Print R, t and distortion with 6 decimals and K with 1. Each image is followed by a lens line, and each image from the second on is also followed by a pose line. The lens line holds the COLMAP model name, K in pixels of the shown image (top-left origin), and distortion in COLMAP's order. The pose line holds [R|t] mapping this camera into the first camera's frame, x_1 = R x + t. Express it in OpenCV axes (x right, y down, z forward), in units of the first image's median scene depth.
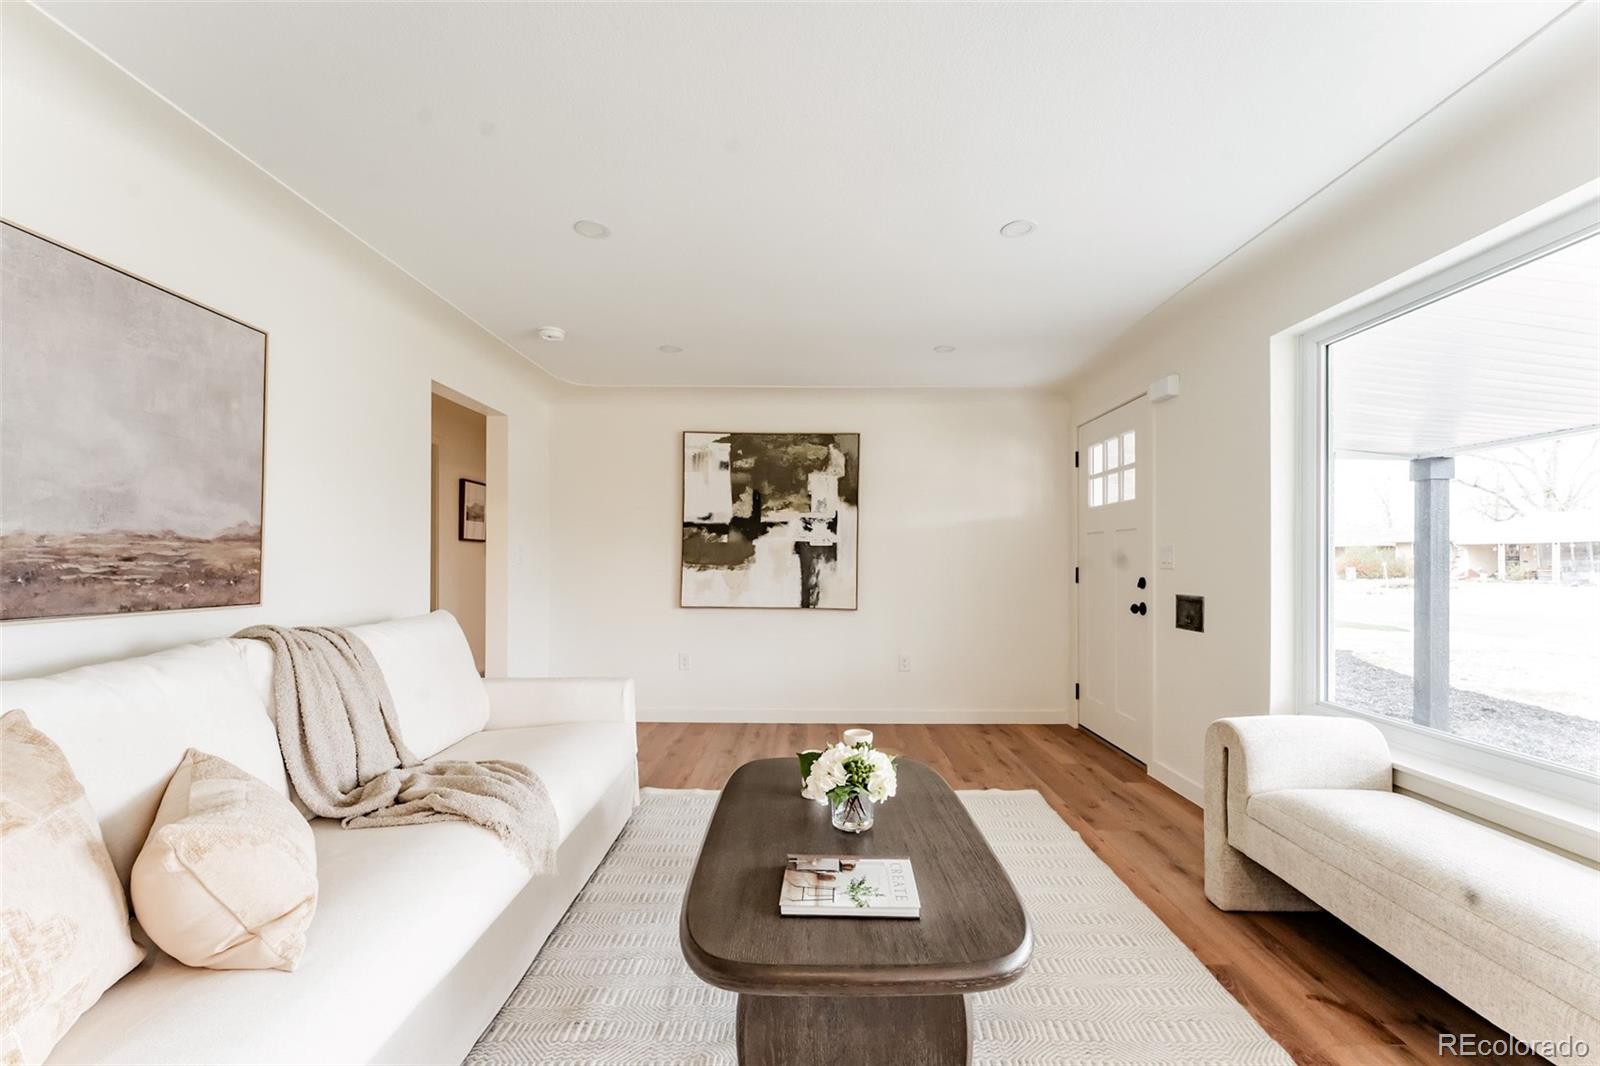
lens RADIAL K [[653.6, 0, 810.4], [0, 653.6, 555.7], [0, 0, 1]] dist [0.006960, -0.001734]
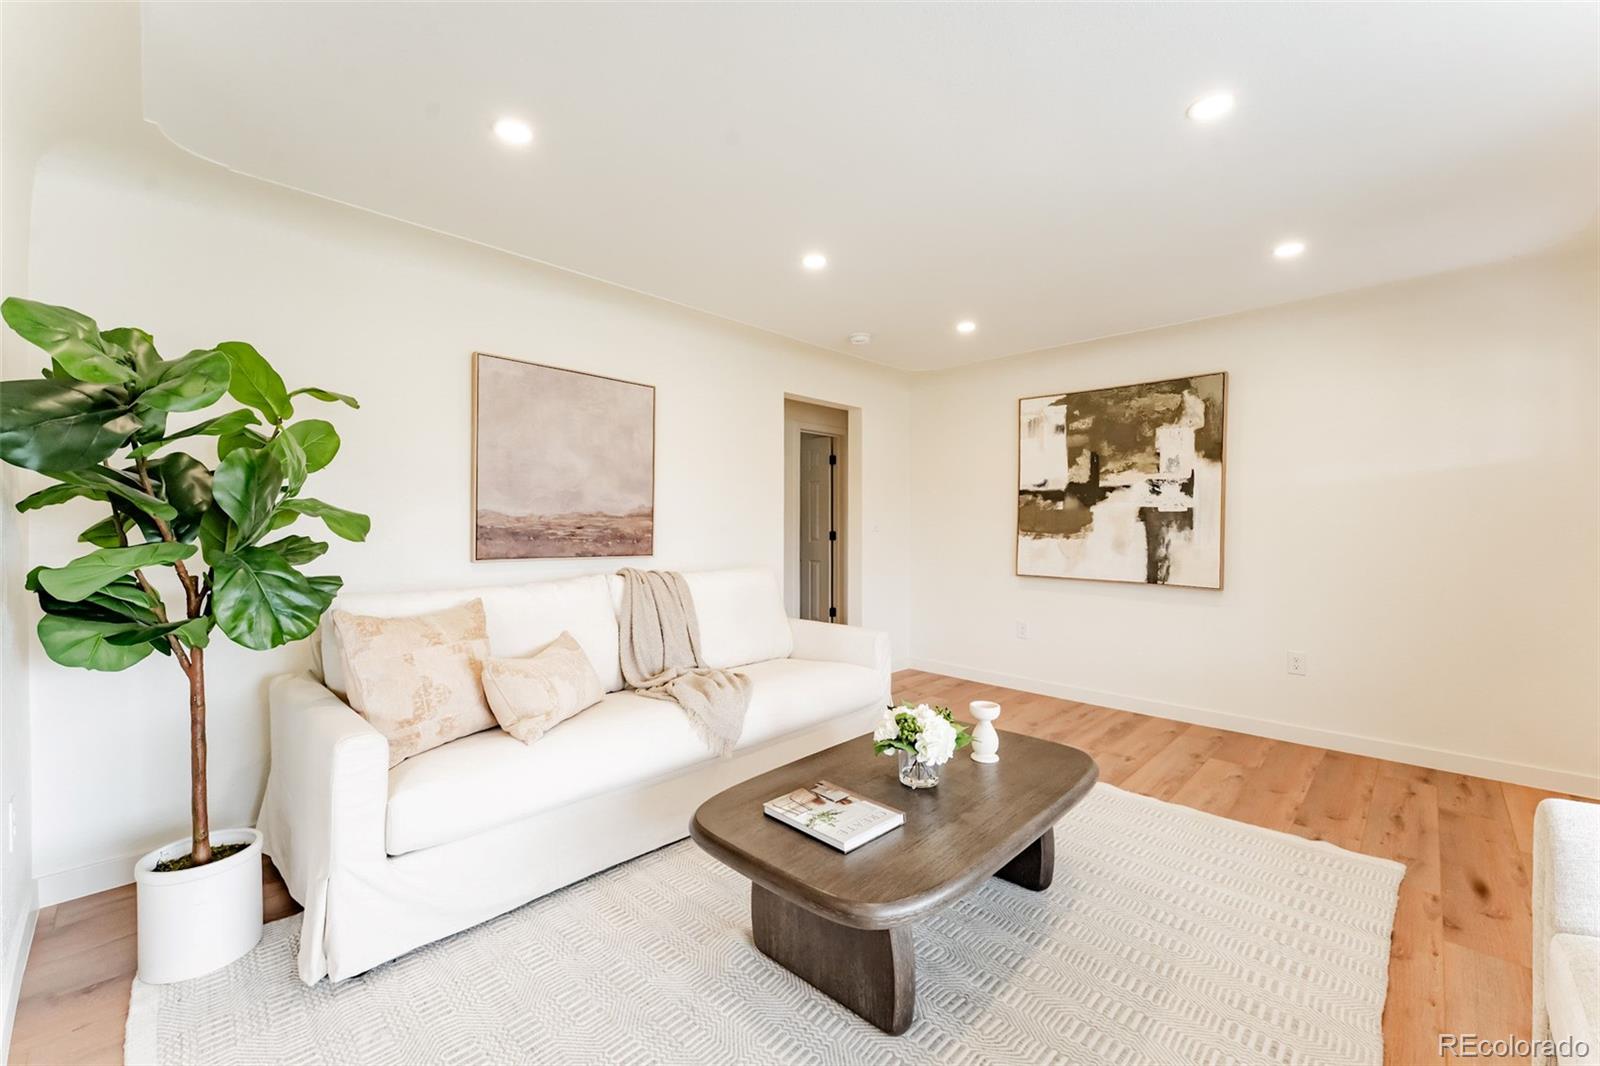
lens RADIAL K [[653.6, 0, 789.8], [0, 653.6, 527.4], [0, 0, 1]] dist [0.006960, -0.001734]
pose [[0.715770, 0.001843, -0.698334, 0.517046], [0.003911, 0.999970, 0.006648, -0.004588], [0.698325, -0.007489, 0.715741, 0.083237]]
